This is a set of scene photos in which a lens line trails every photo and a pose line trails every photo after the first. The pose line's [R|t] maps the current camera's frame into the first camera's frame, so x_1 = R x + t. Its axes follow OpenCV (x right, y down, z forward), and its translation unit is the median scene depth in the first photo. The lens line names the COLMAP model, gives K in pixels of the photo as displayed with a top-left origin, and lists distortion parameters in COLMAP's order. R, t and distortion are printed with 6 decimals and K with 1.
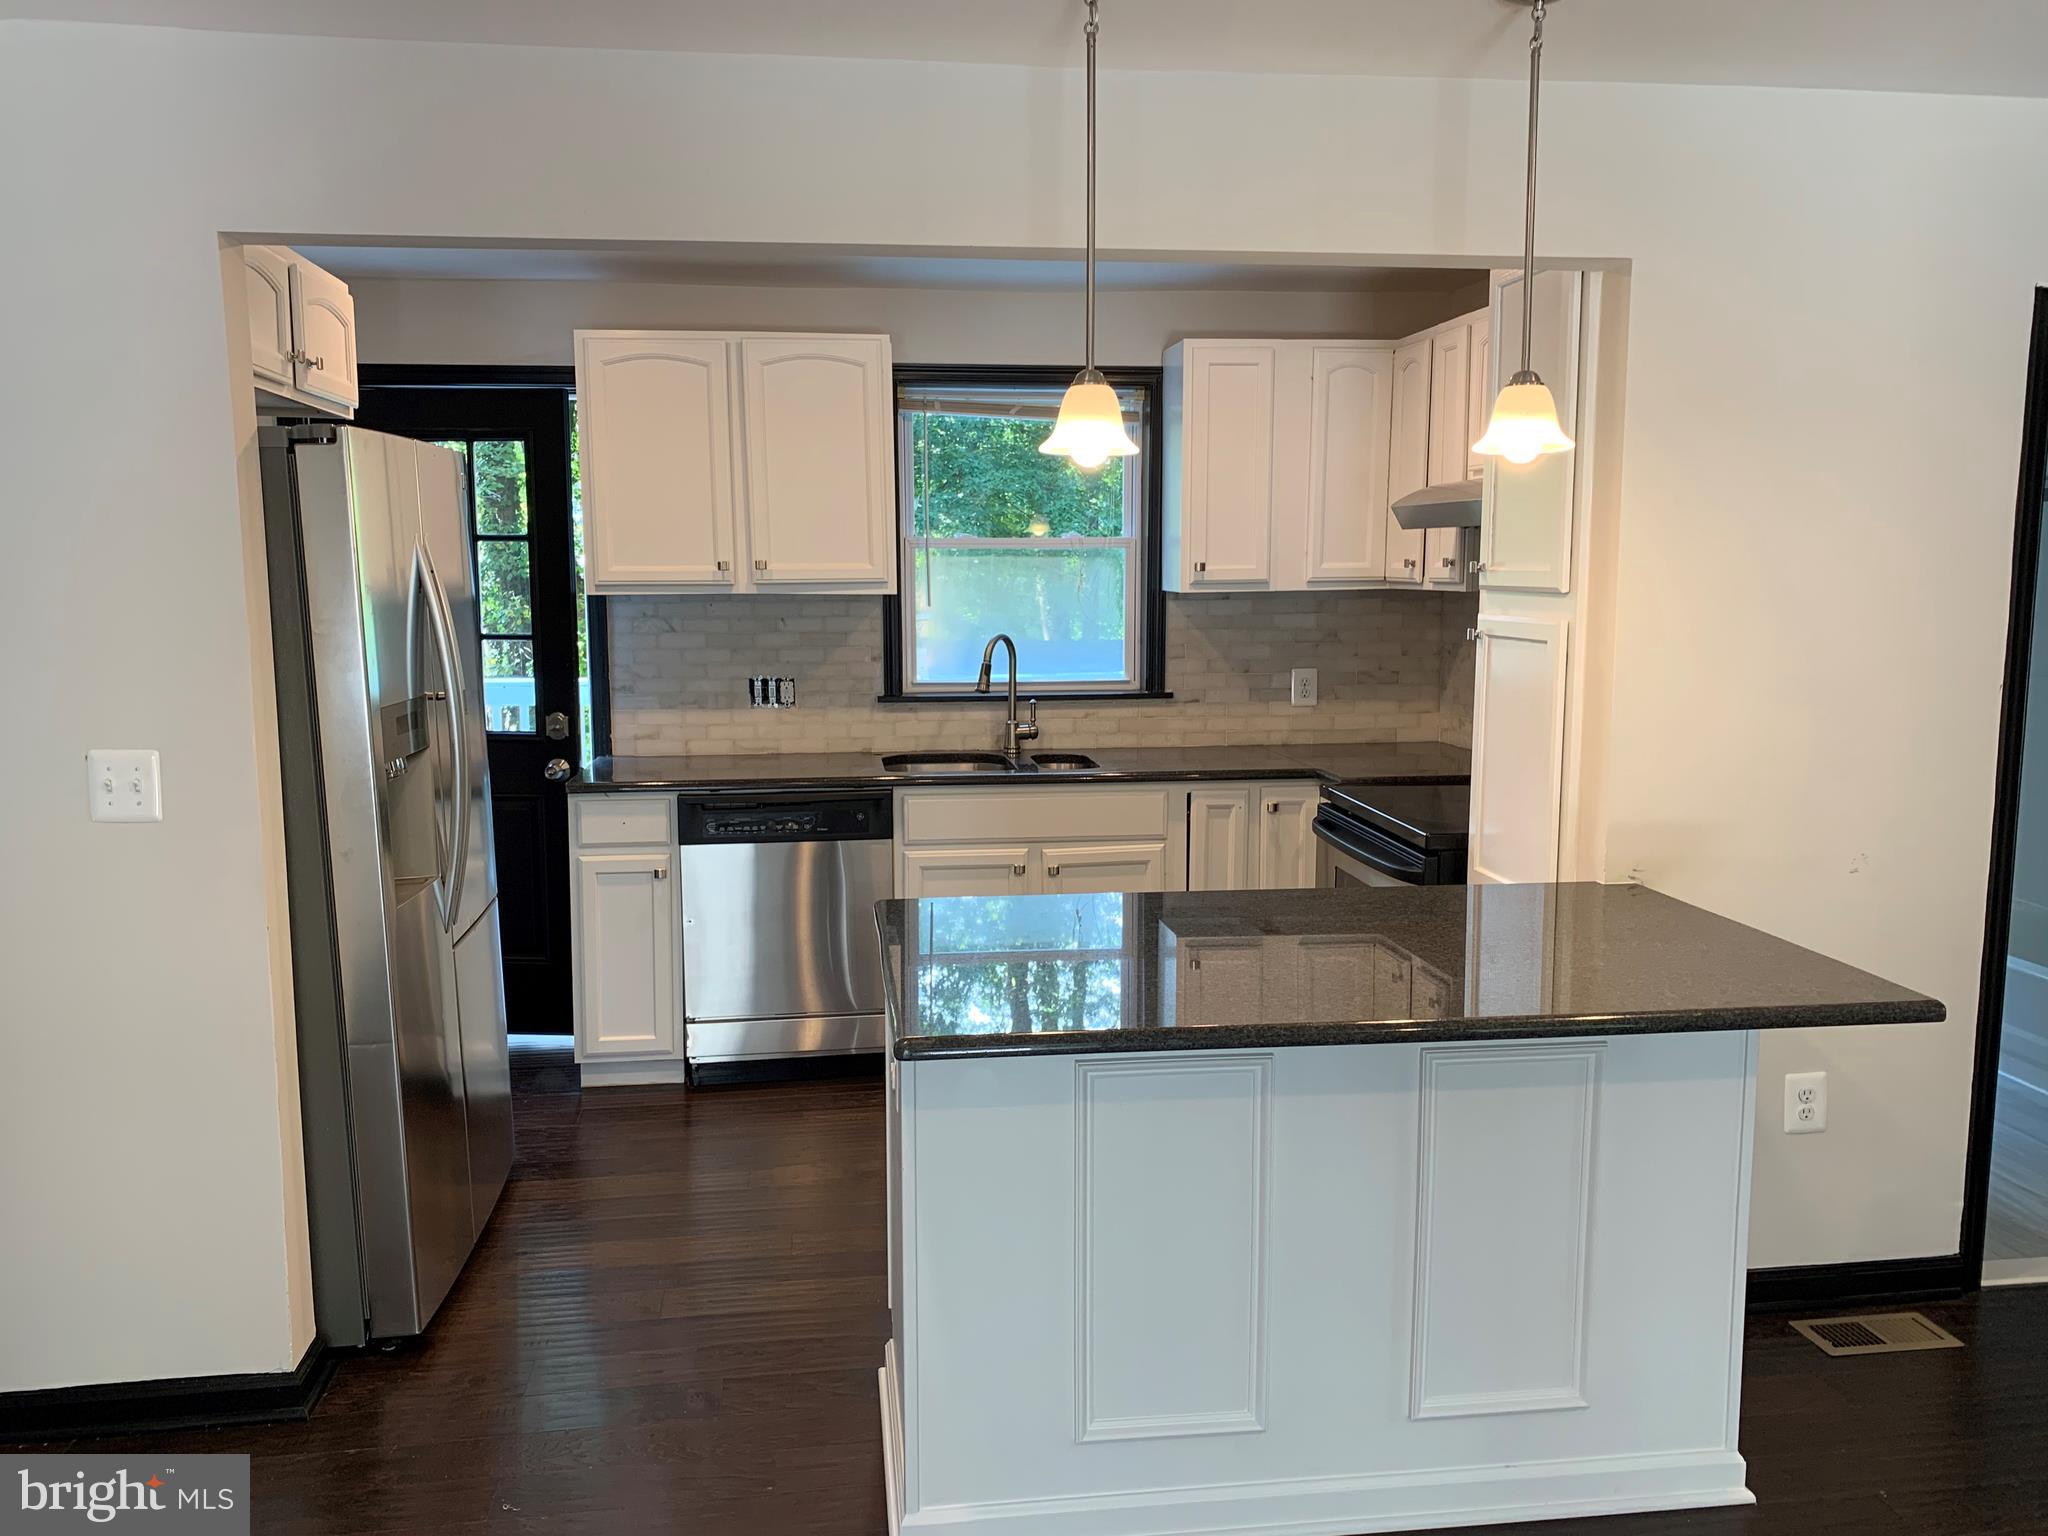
lens RADIAL K [[1541.2, 0, 1024.0], [0, 1541.2, 768.0], [0, 0, 1]] dist [0.077686, -0.083458]
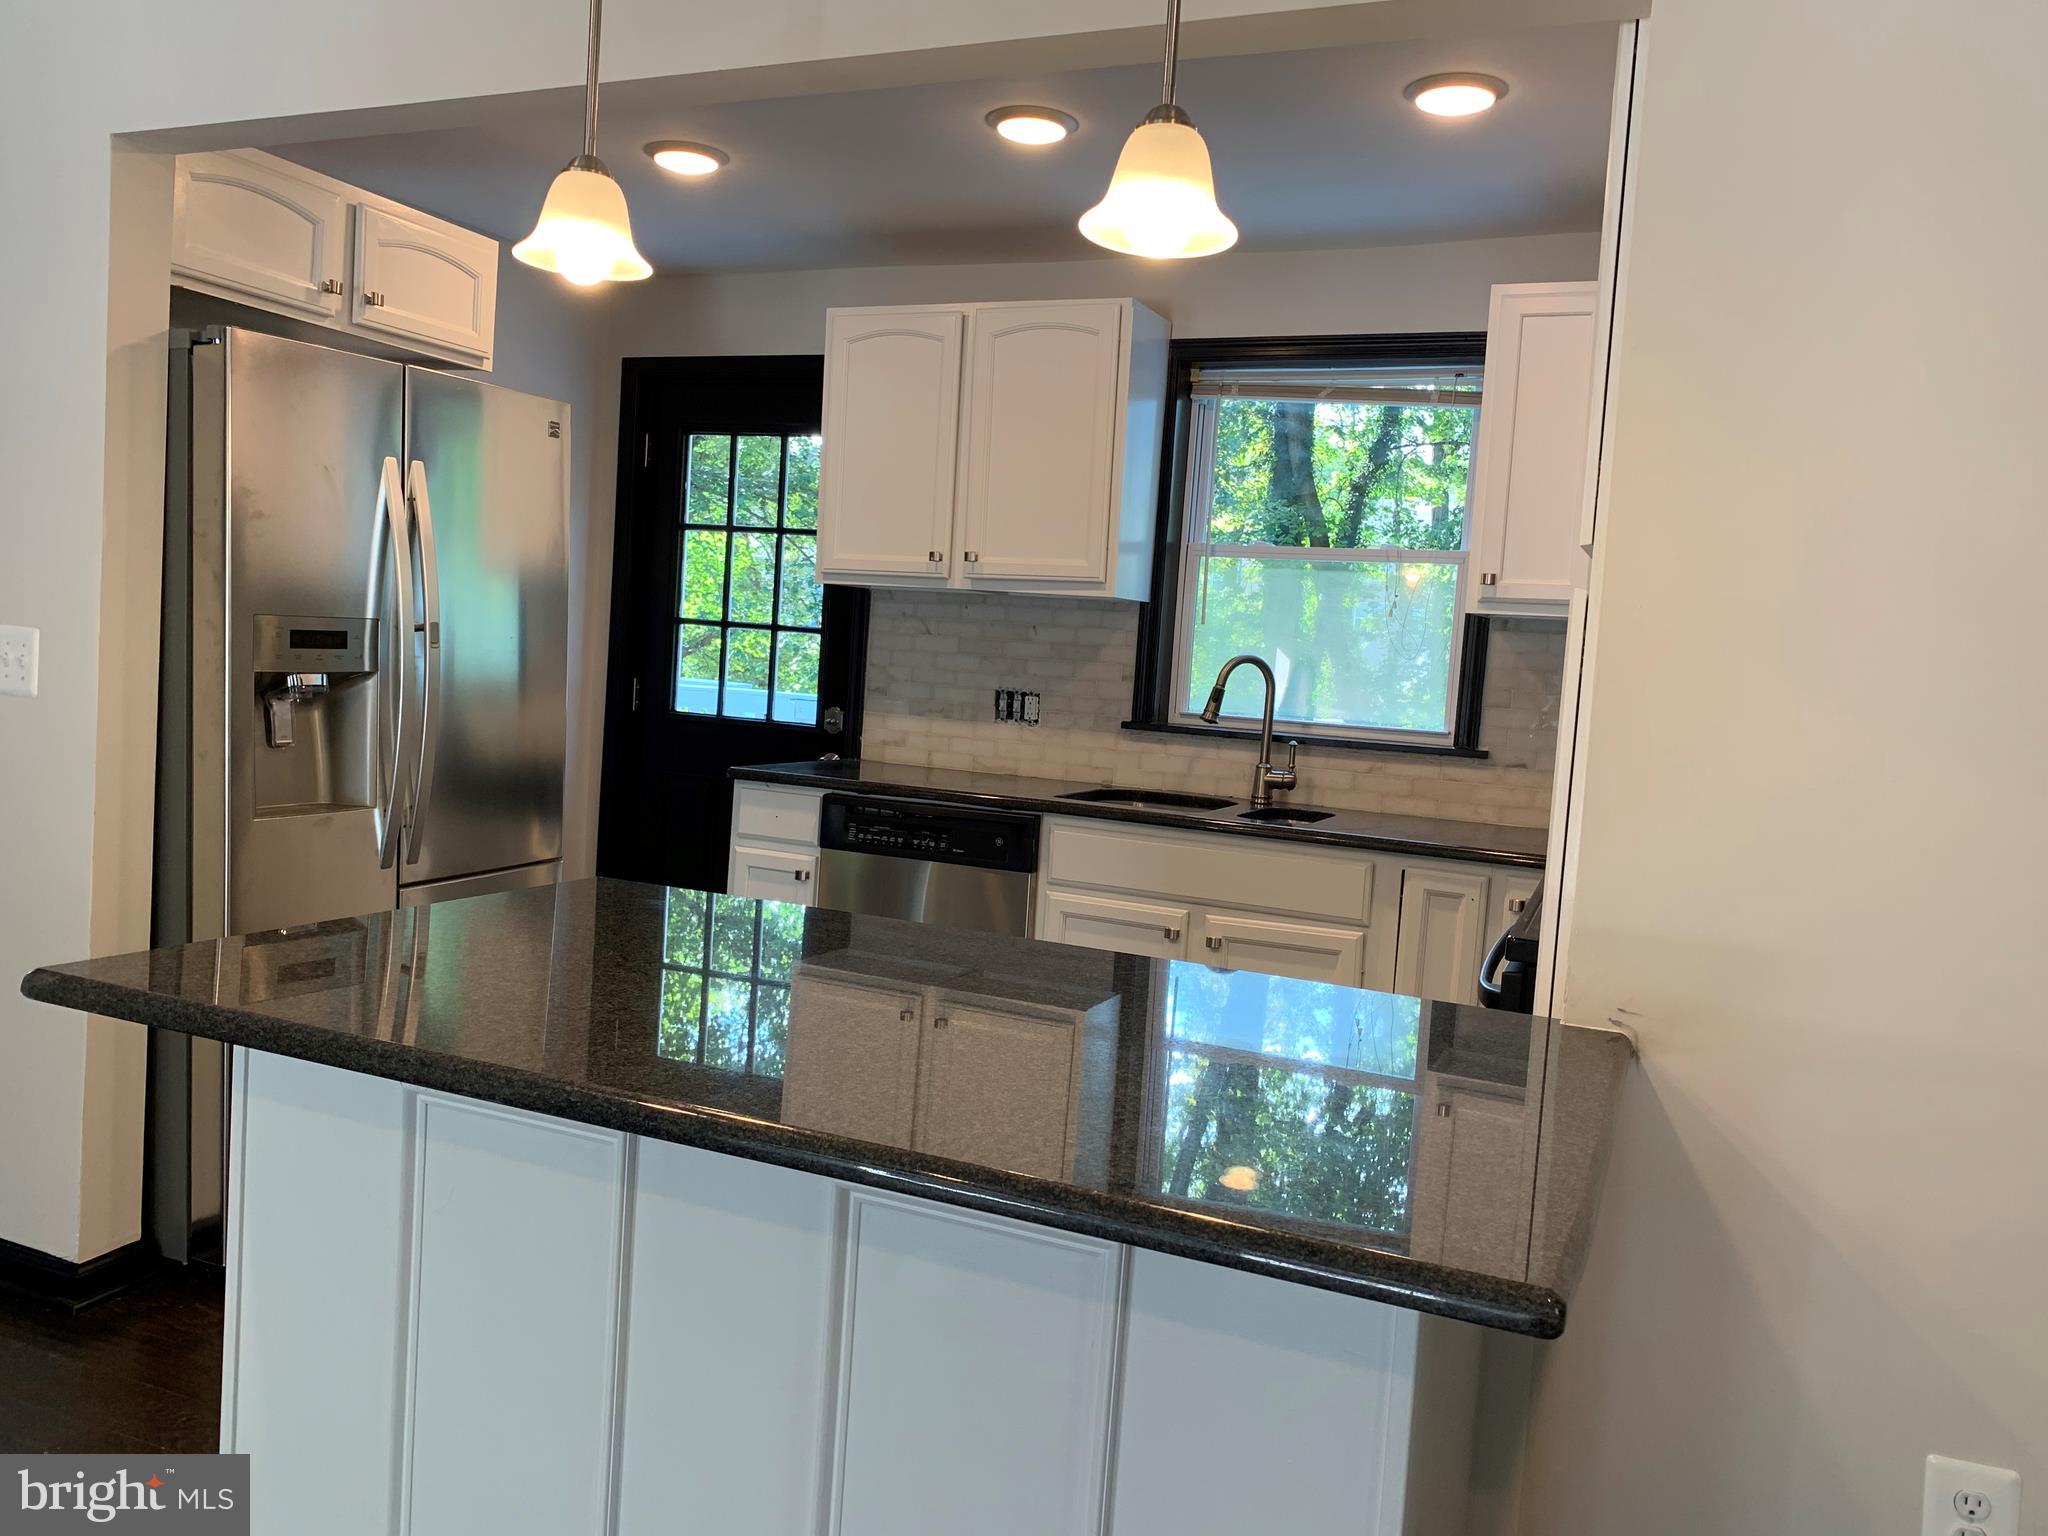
lens RADIAL K [[1541.2, 0, 1024.0], [0, 1541.2, 768.0], [0, 0, 1]] dist [0.077686, -0.083458]
pose [[0.853610, 0.096854, -0.511830, 0.303670], [-0.132035, 0.990704, -0.032732, 0.014972], [0.503902, 0.095520, 0.858463, 0.234229]]
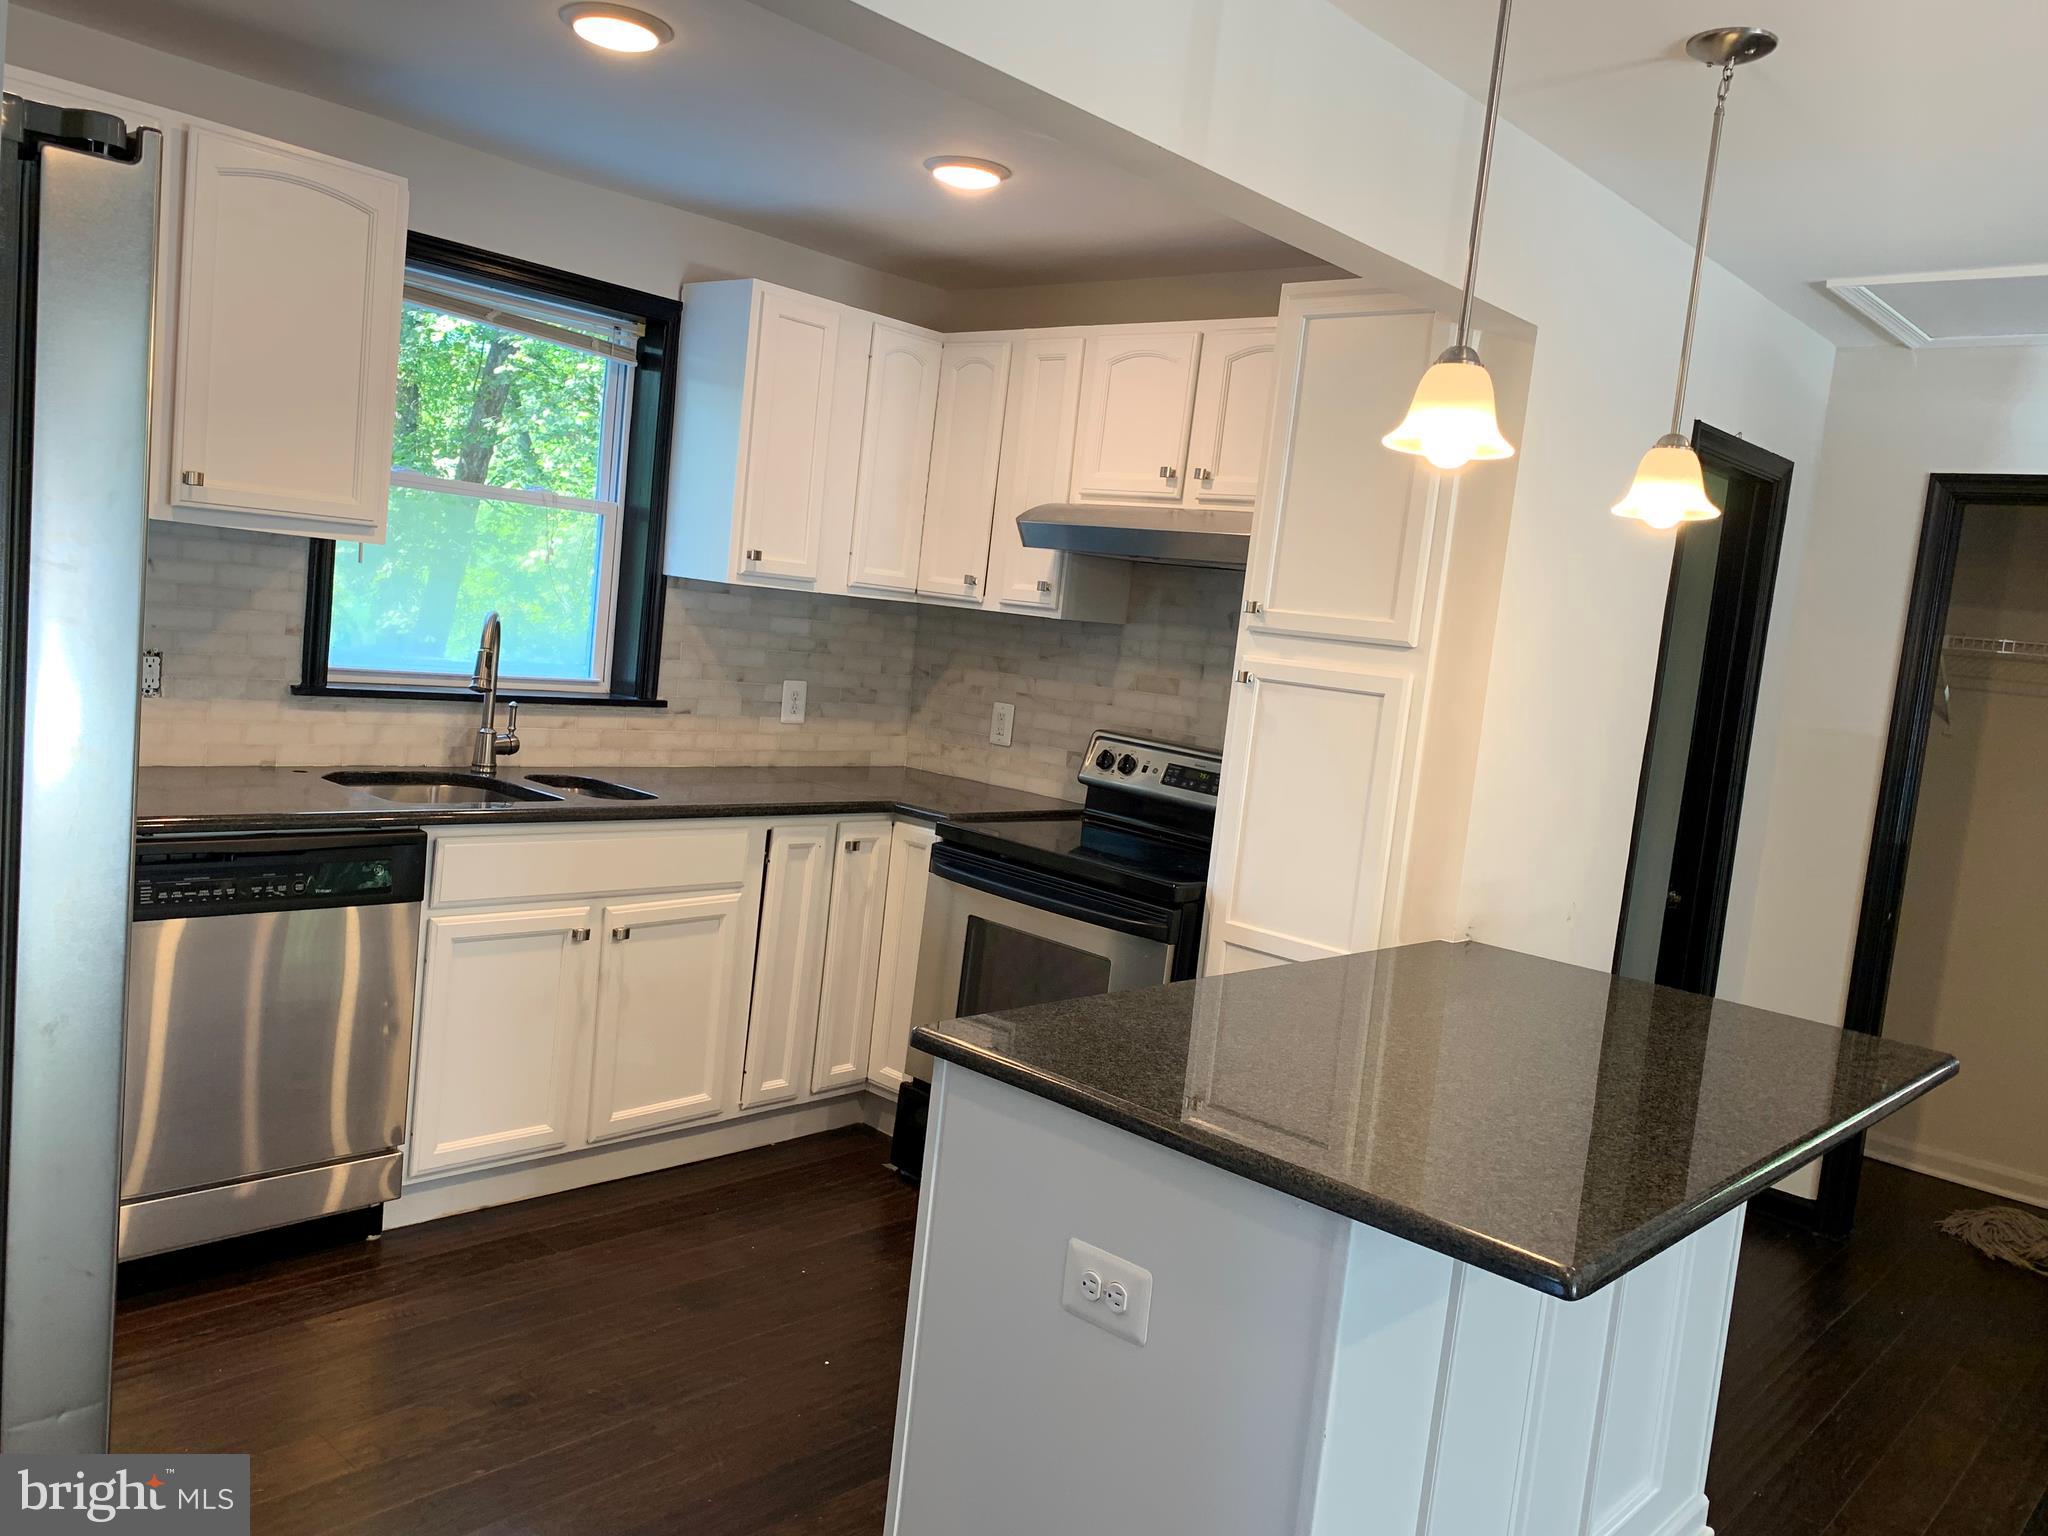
lens RADIAL K [[1519.7, 0, 1028.1], [0, 1519.7, 731.2], [0, 0, 1]] dist [0.148324, -0.300435]
pose [[0.761463, 0.037182, 0.647141, -0.291763], [-0.026289, 0.999304, -0.026482, -0.016845], [-0.647675, 0.003153, 0.761910, 0.264170]]
